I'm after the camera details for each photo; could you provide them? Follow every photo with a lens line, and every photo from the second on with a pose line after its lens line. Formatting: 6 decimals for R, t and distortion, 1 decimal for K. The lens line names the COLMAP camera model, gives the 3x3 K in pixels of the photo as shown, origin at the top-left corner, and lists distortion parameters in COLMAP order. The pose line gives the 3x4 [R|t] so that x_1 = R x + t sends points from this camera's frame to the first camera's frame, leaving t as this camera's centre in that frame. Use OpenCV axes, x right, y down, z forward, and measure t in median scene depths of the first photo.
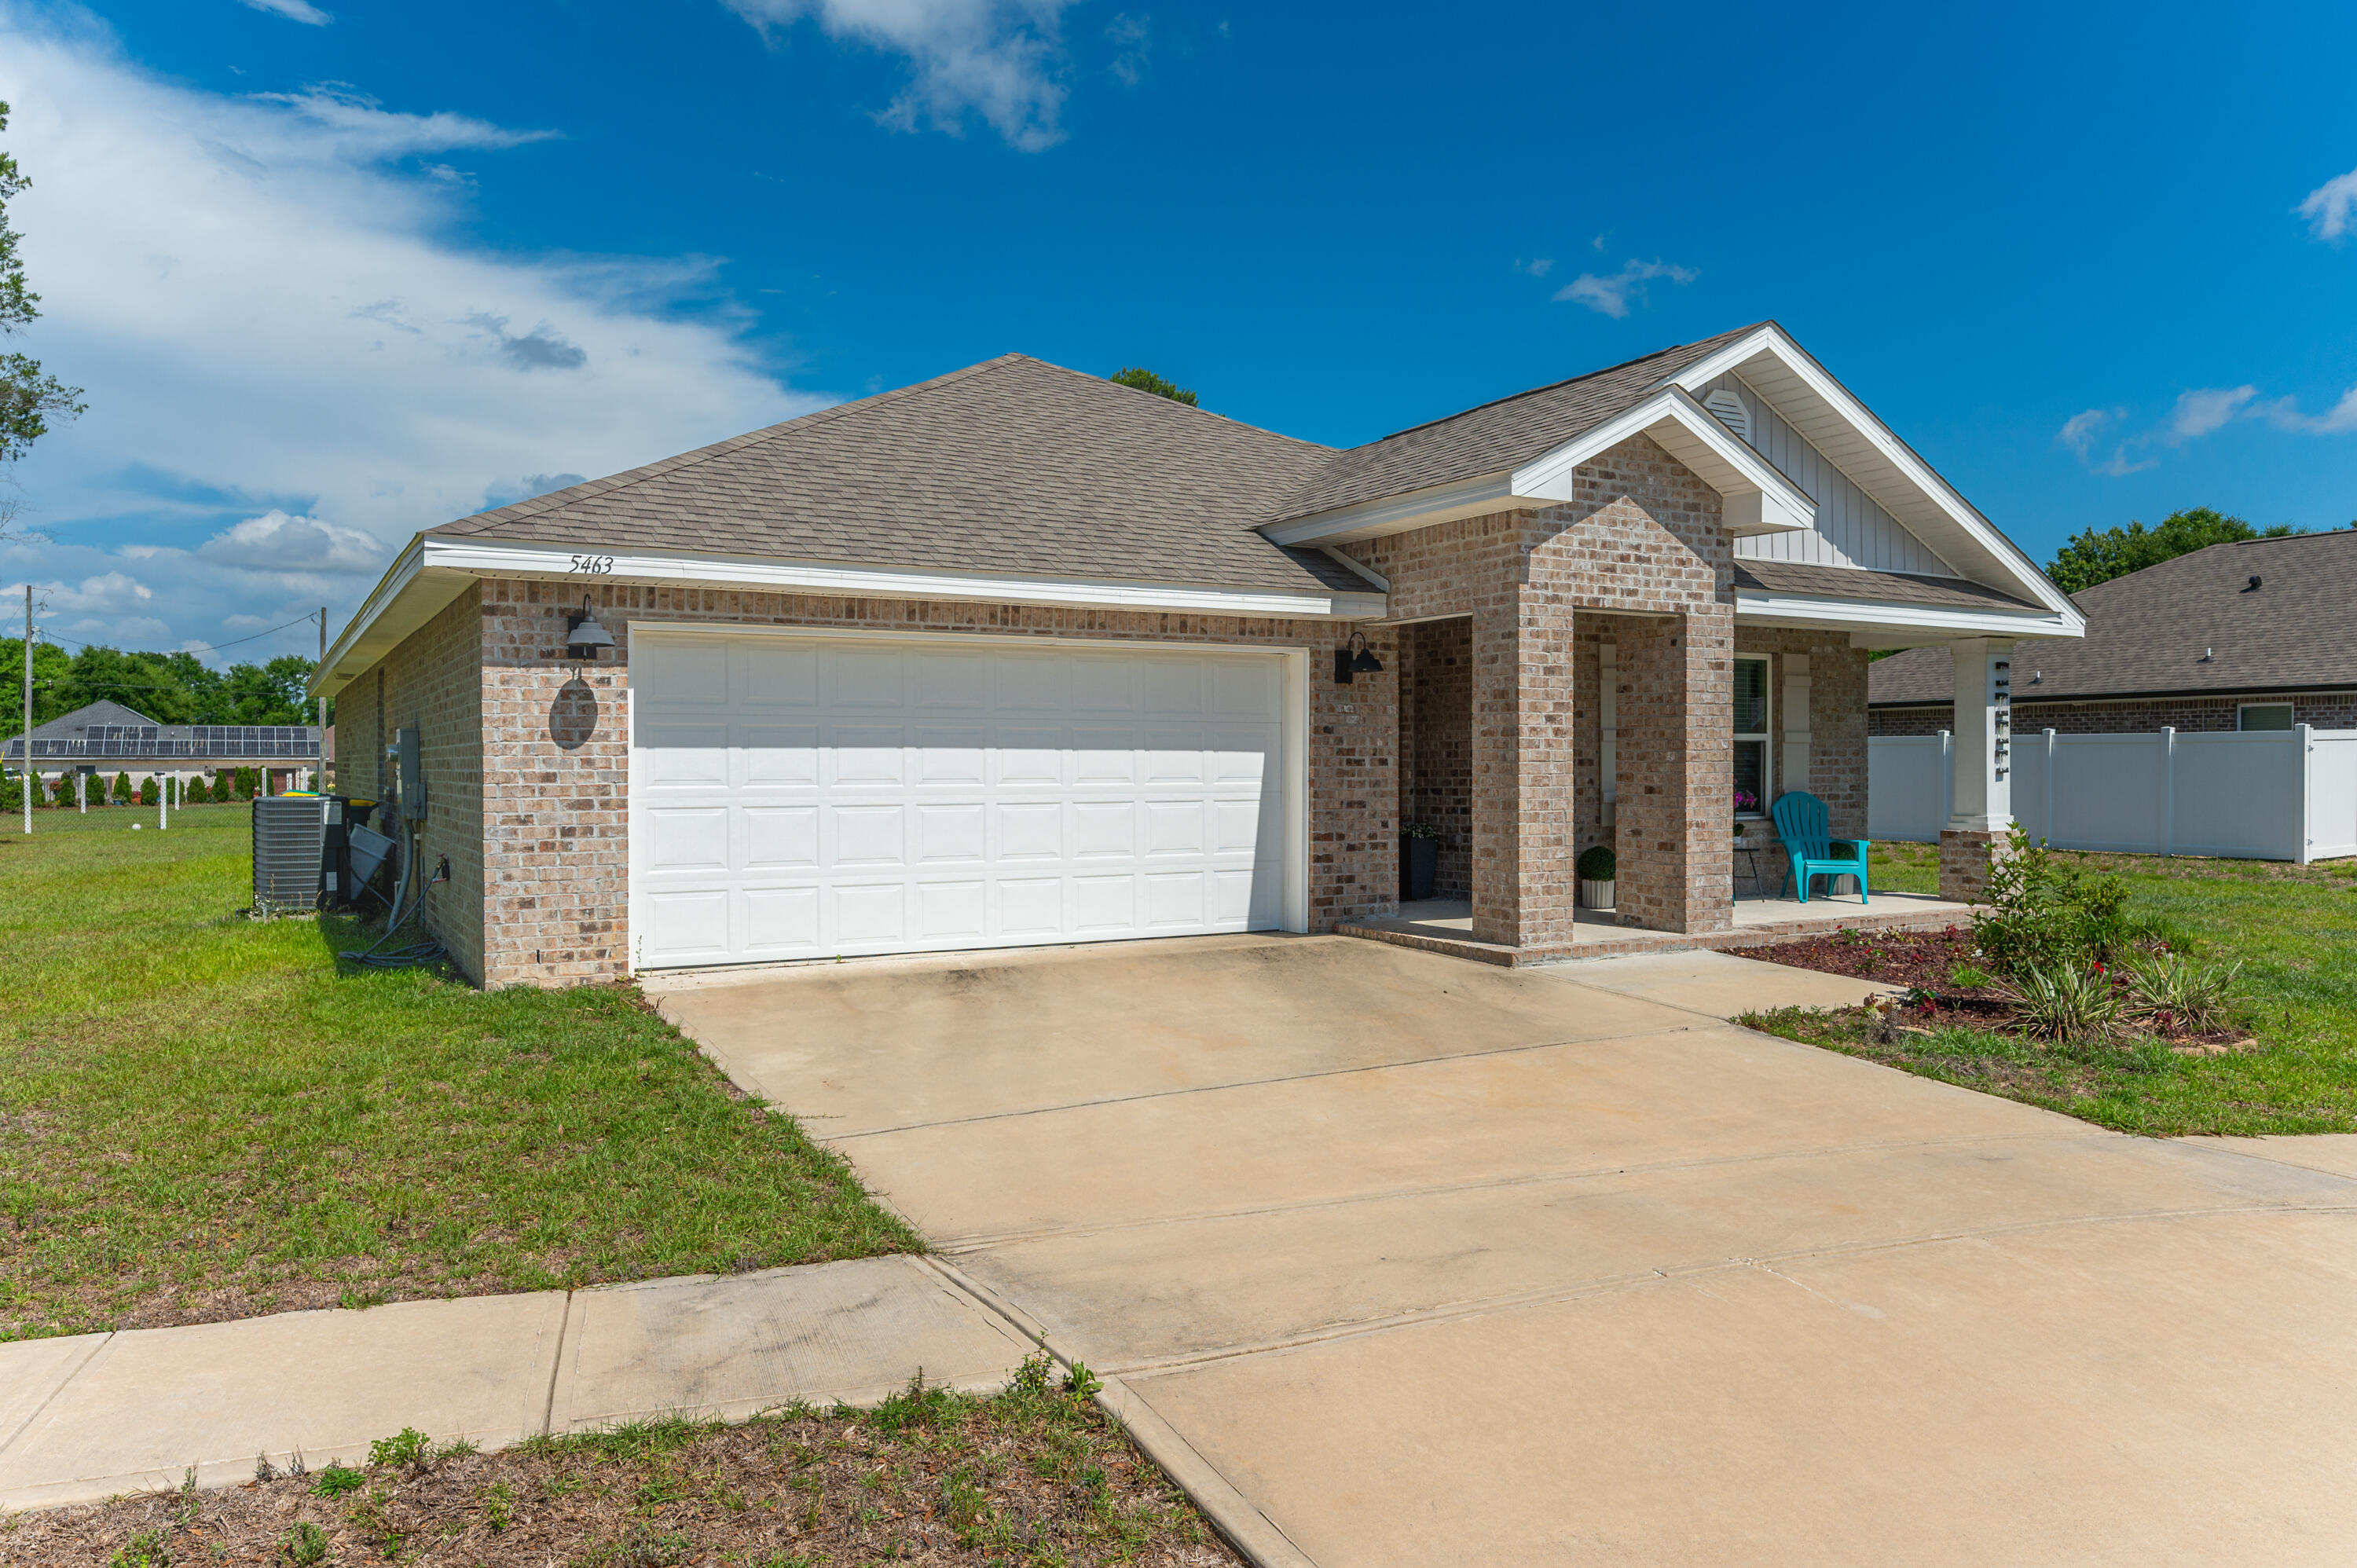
lens RADIAL K [[1790.3, 0, 1252.7], [0, 1790.3, 778.9], [0, 0, 1]] dist [-0.012188, 0.003348]
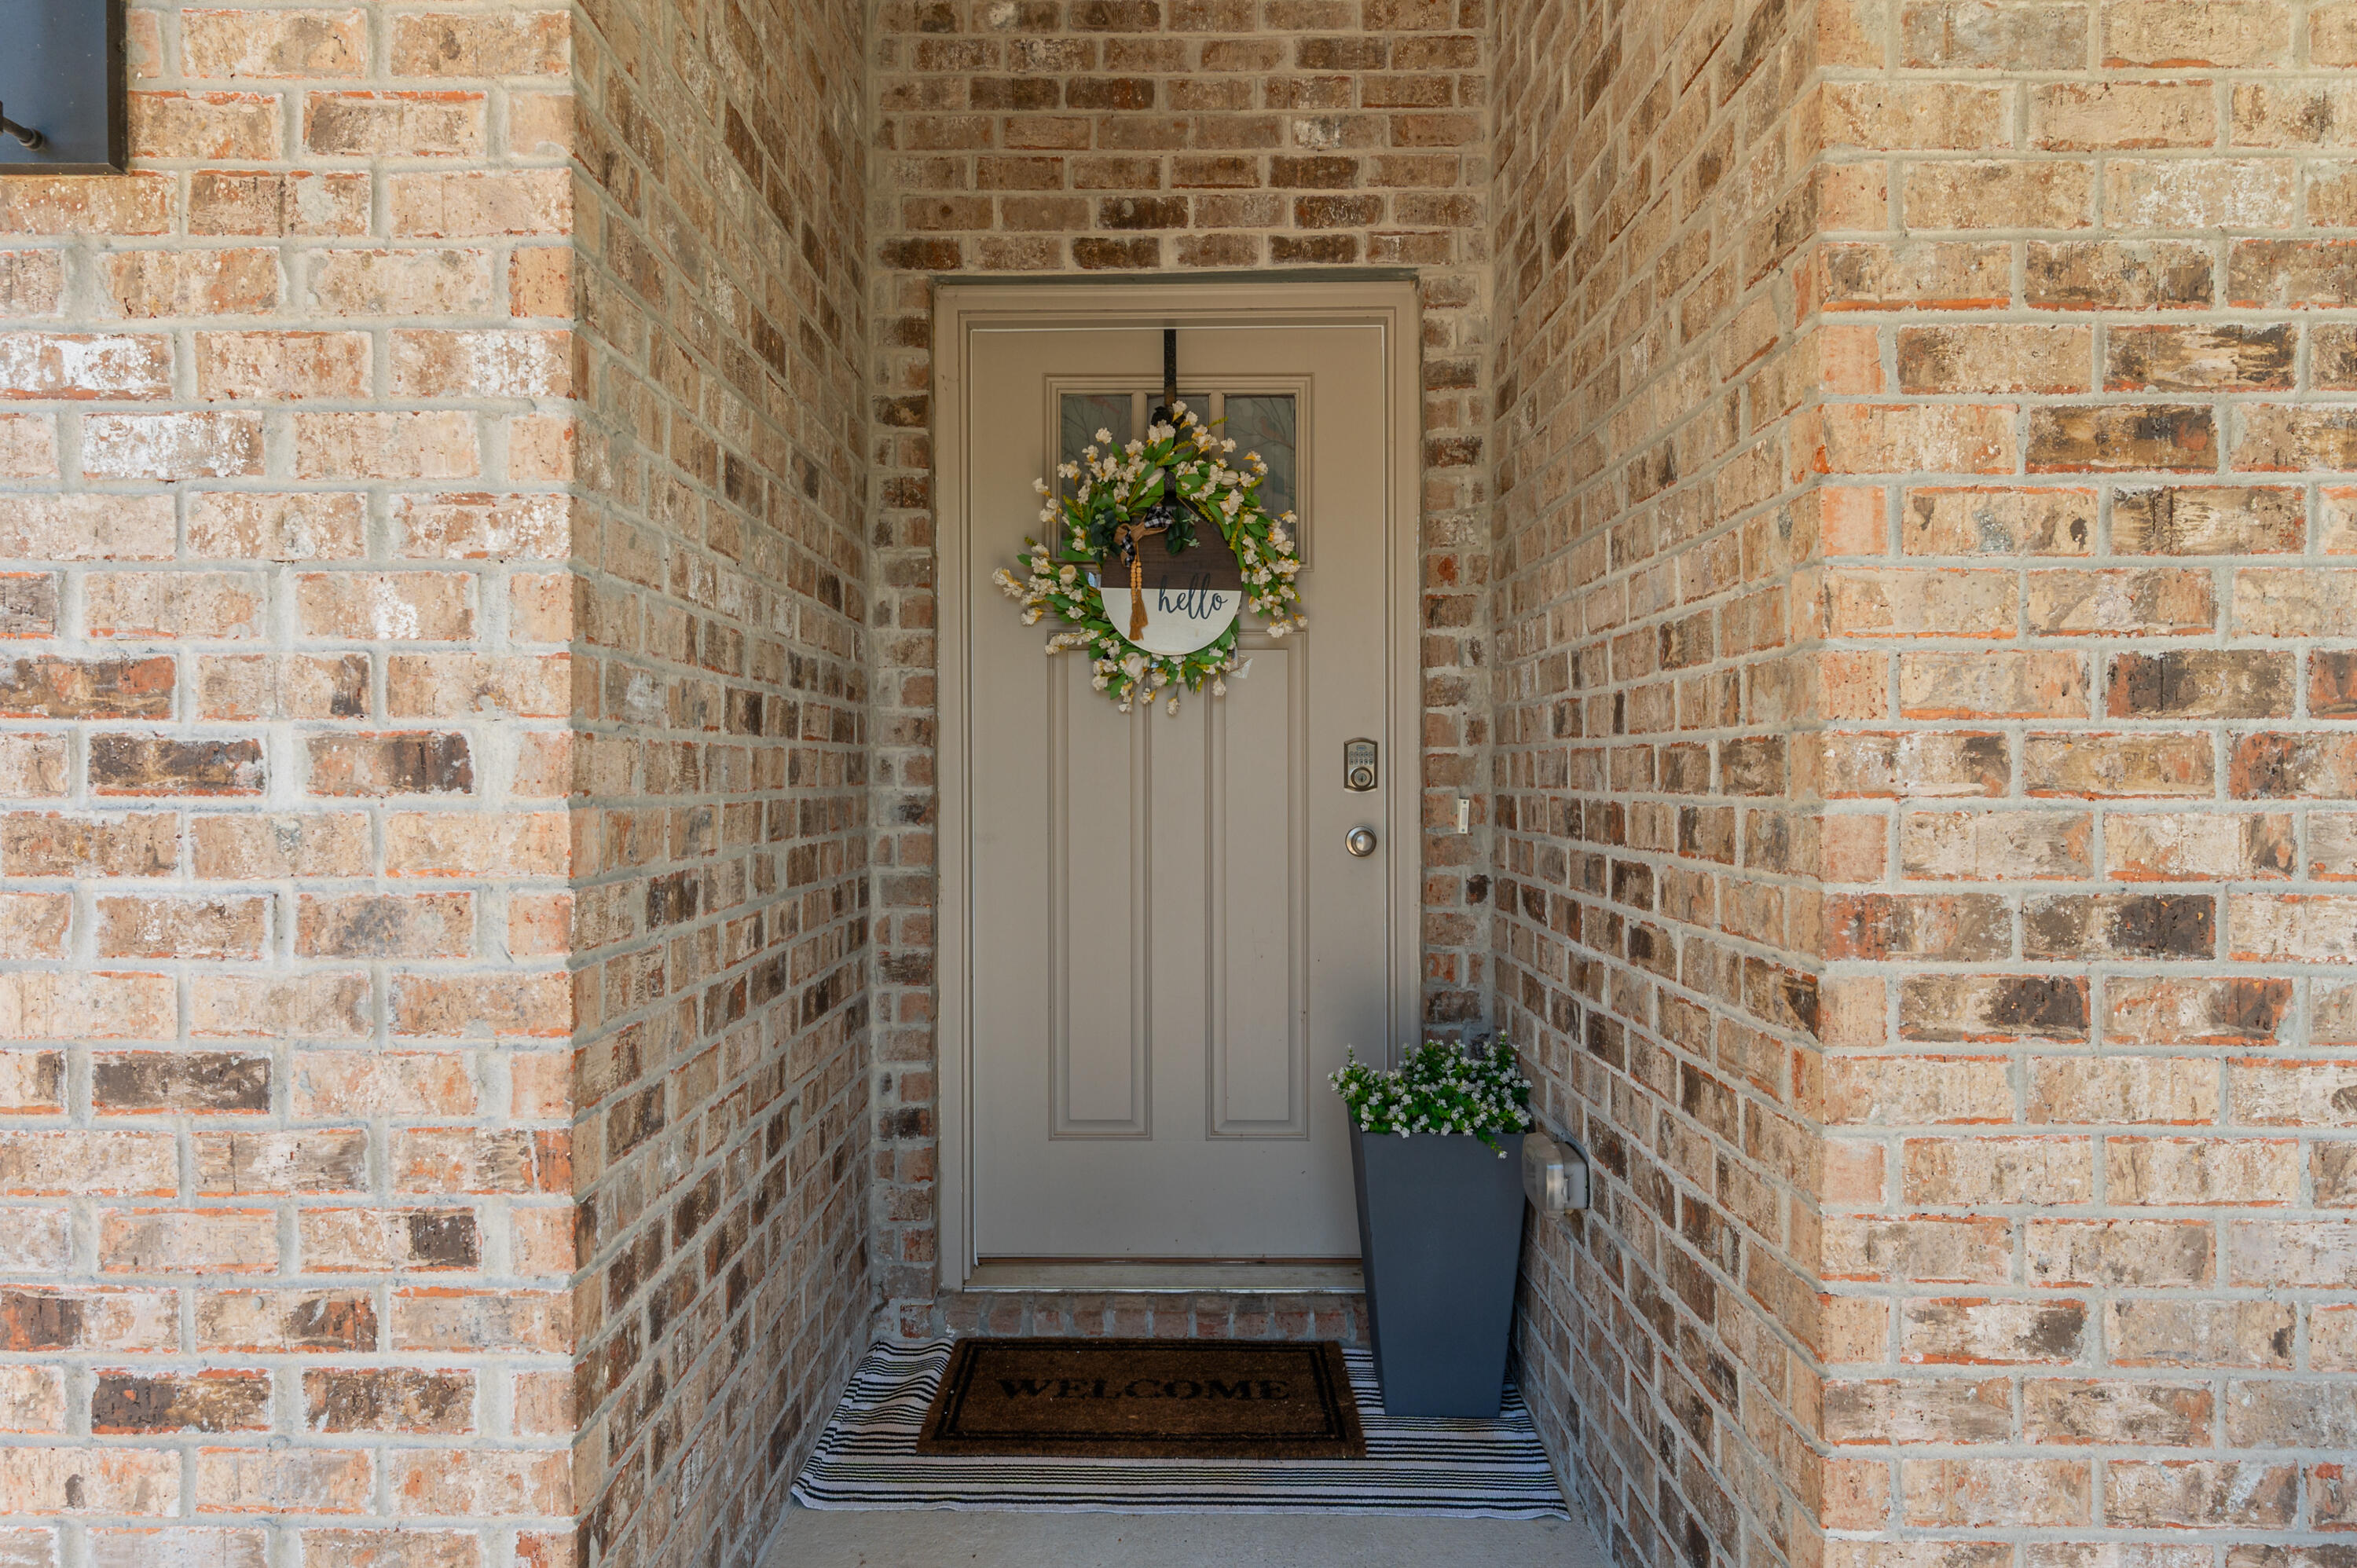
lens RADIAL K [[1421.1, 0, 1163.7], [0, 1421.1, 765.1], [0, 0, 1]] dist [0.000685, 0.000321]
pose [[0.837798, 0.003521, -0.545969, 0.176471], [-0.004873, 0.999988, -0.001027, -0.009571], [0.545958, 0.003521, 0.837805, 0.949724]]
